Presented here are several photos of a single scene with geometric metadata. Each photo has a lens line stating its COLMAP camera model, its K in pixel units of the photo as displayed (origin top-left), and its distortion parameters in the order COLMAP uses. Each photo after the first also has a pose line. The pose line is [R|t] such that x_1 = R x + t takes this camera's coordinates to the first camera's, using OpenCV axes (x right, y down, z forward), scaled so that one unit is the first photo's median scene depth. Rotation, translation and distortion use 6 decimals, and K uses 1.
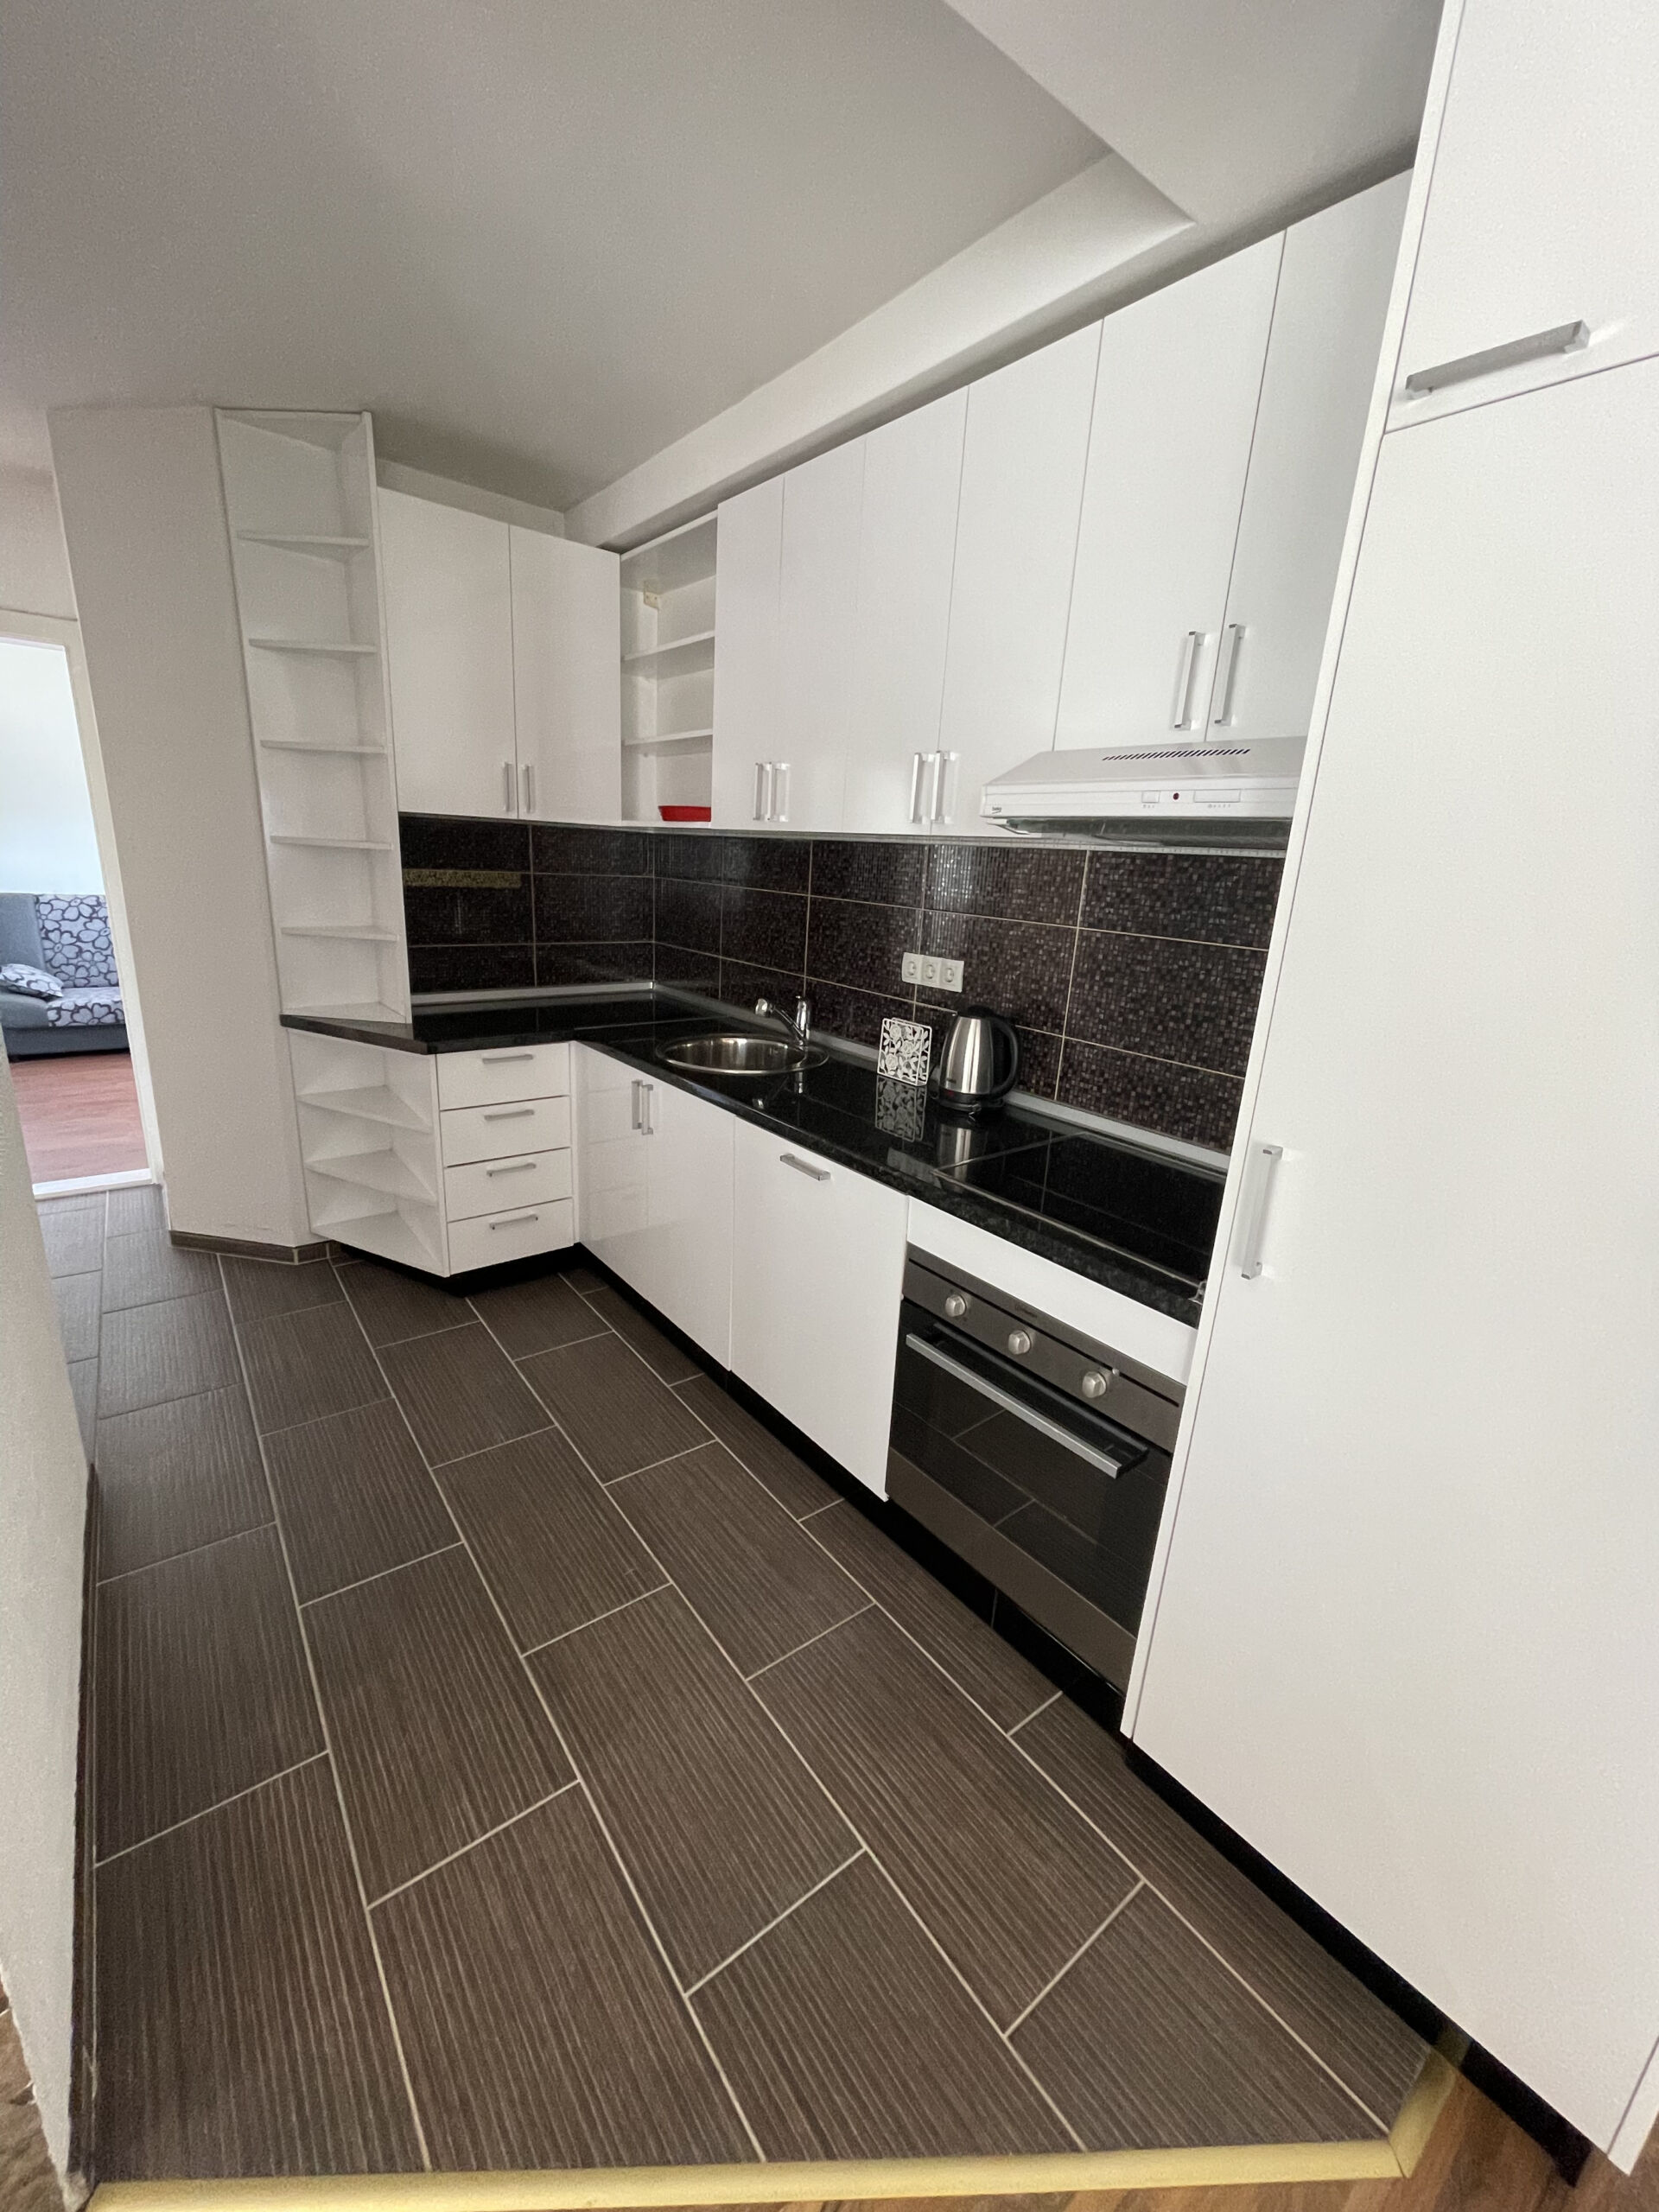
lens RADIAL K [[890.1, 0, 831.2], [0, 890.1, 1102.9], [0, 0, 1]] dist [-0.015777, 0.012227]
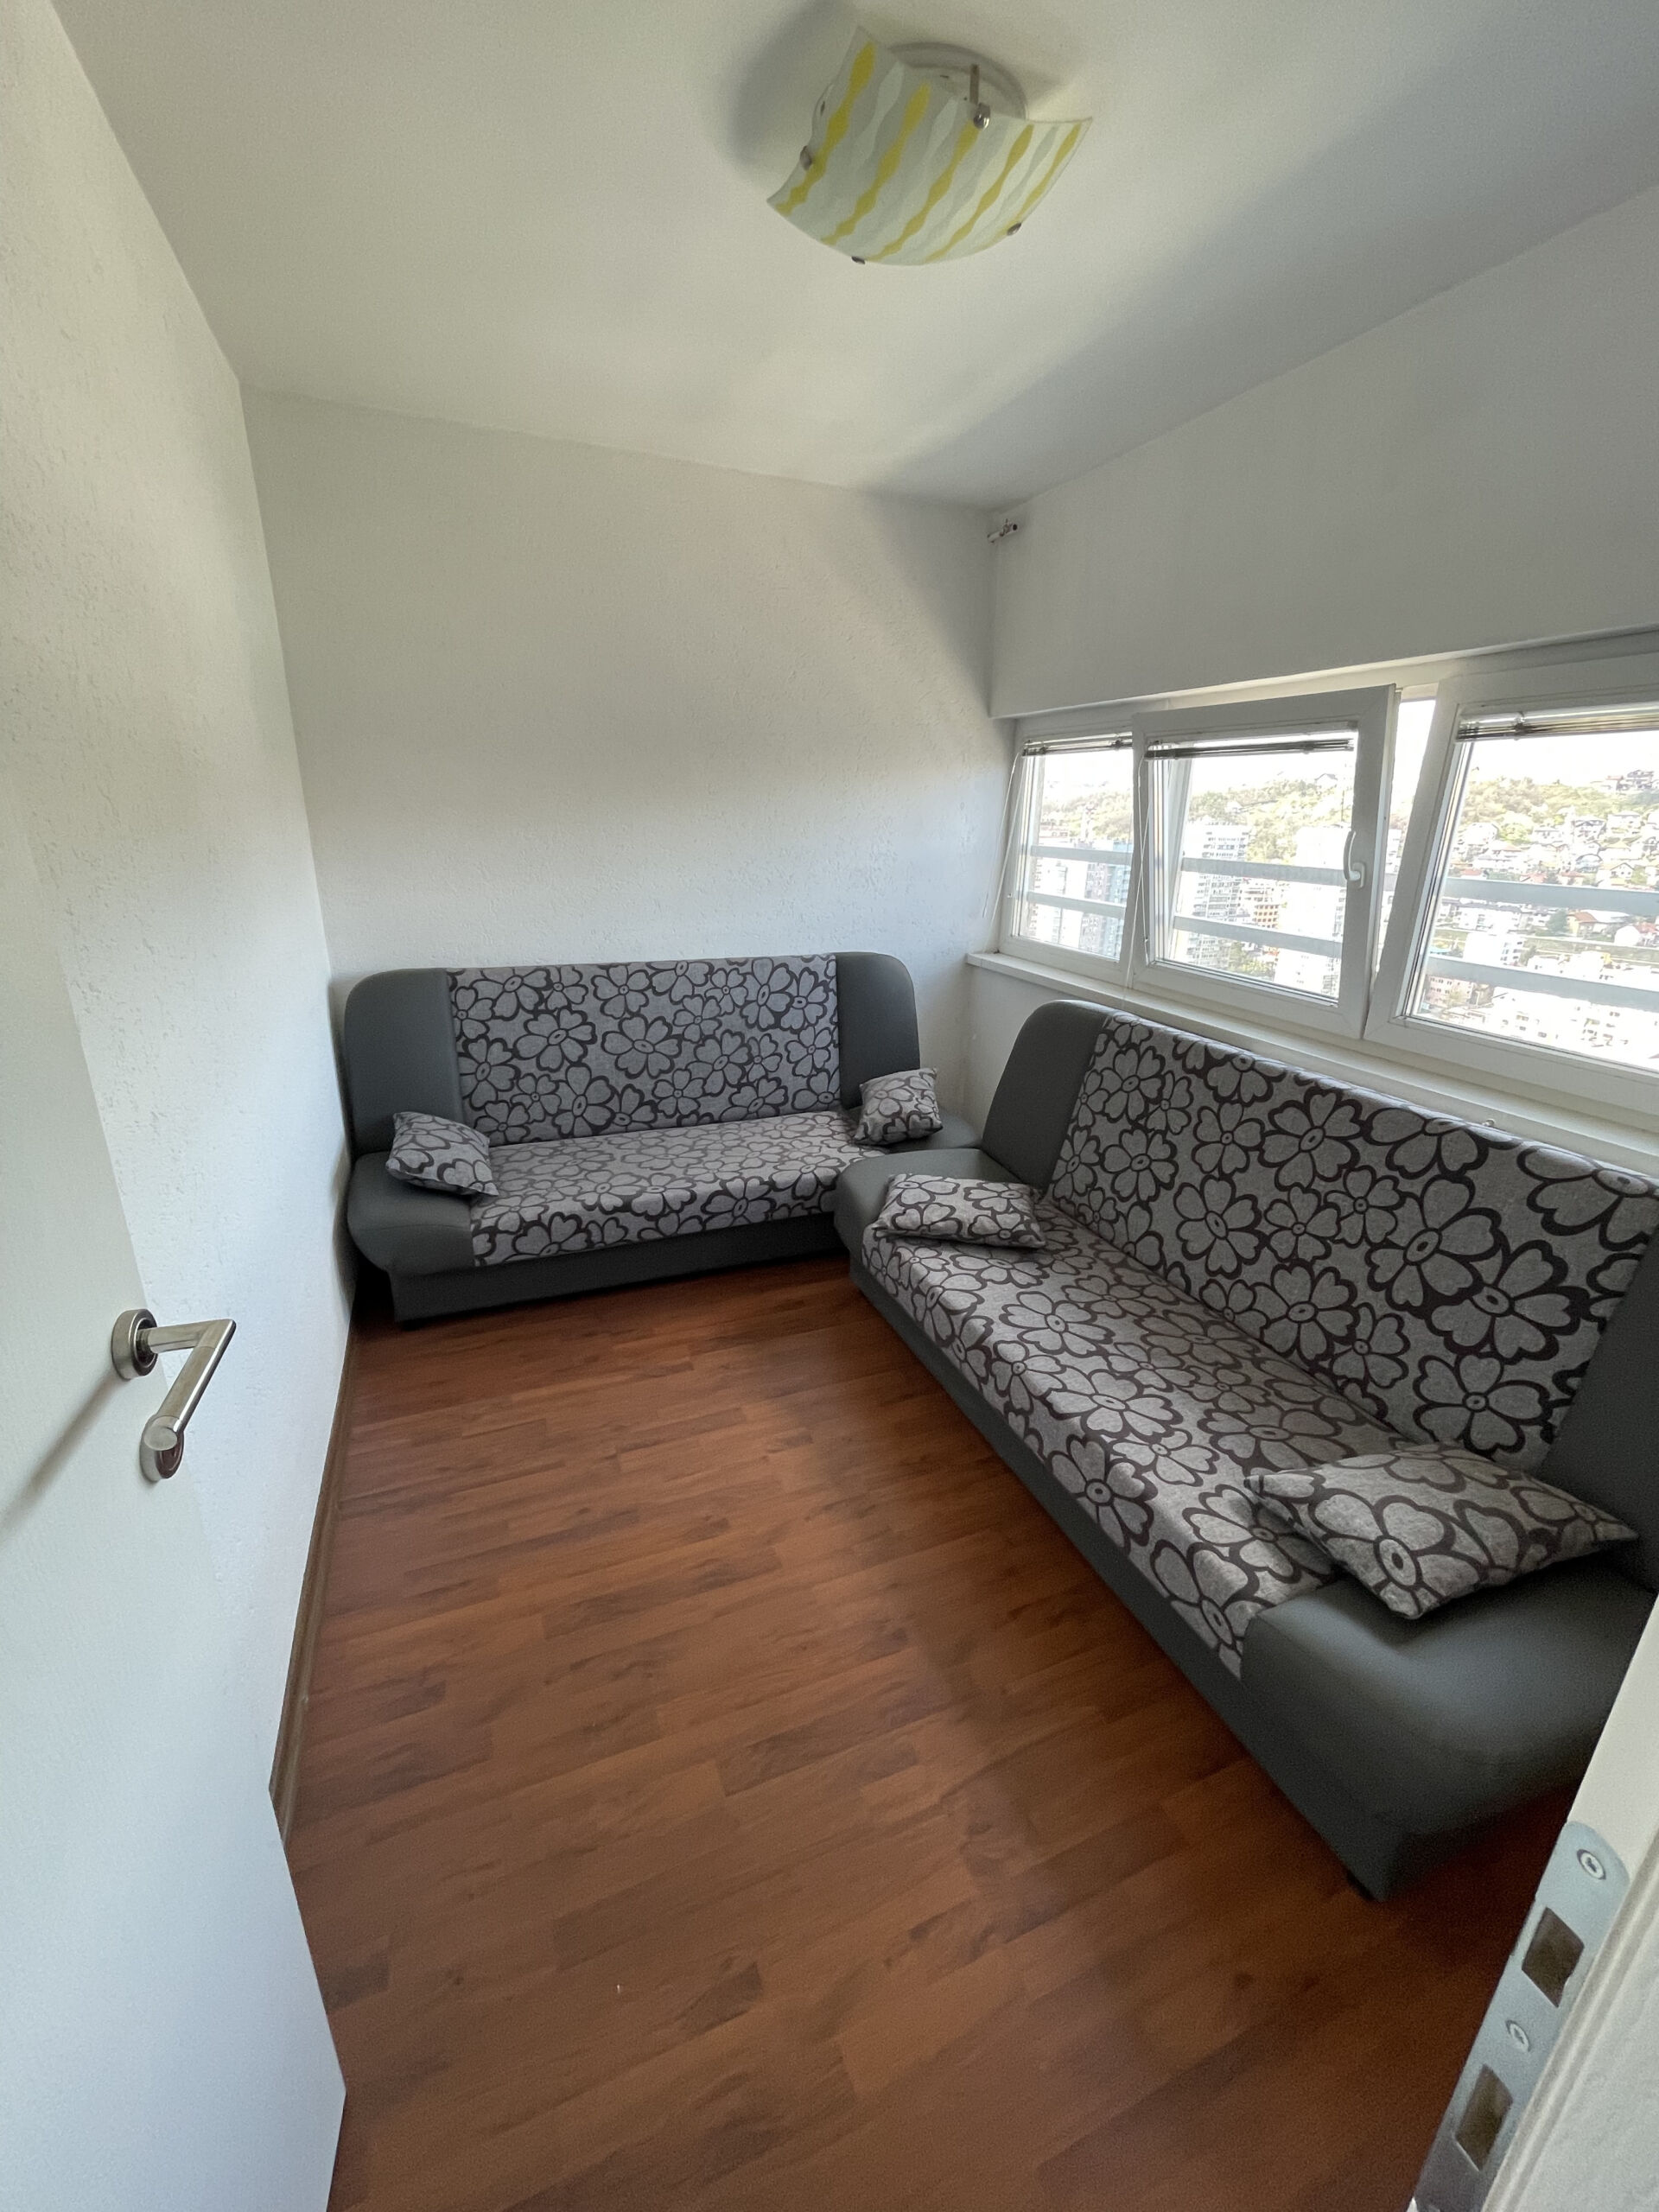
lens RADIAL K [[890.1, 0, 831.2], [0, 890.1, 1102.9], [0, 0, 1]] dist [-0.015777, 0.012227]
pose [[0.960004, 0.057278, -0.274065, -0.535203], [-0.045543, 0.997760, 0.048997, -0.192590], [0.276257, -0.034556, 0.960462, 0.557858]]
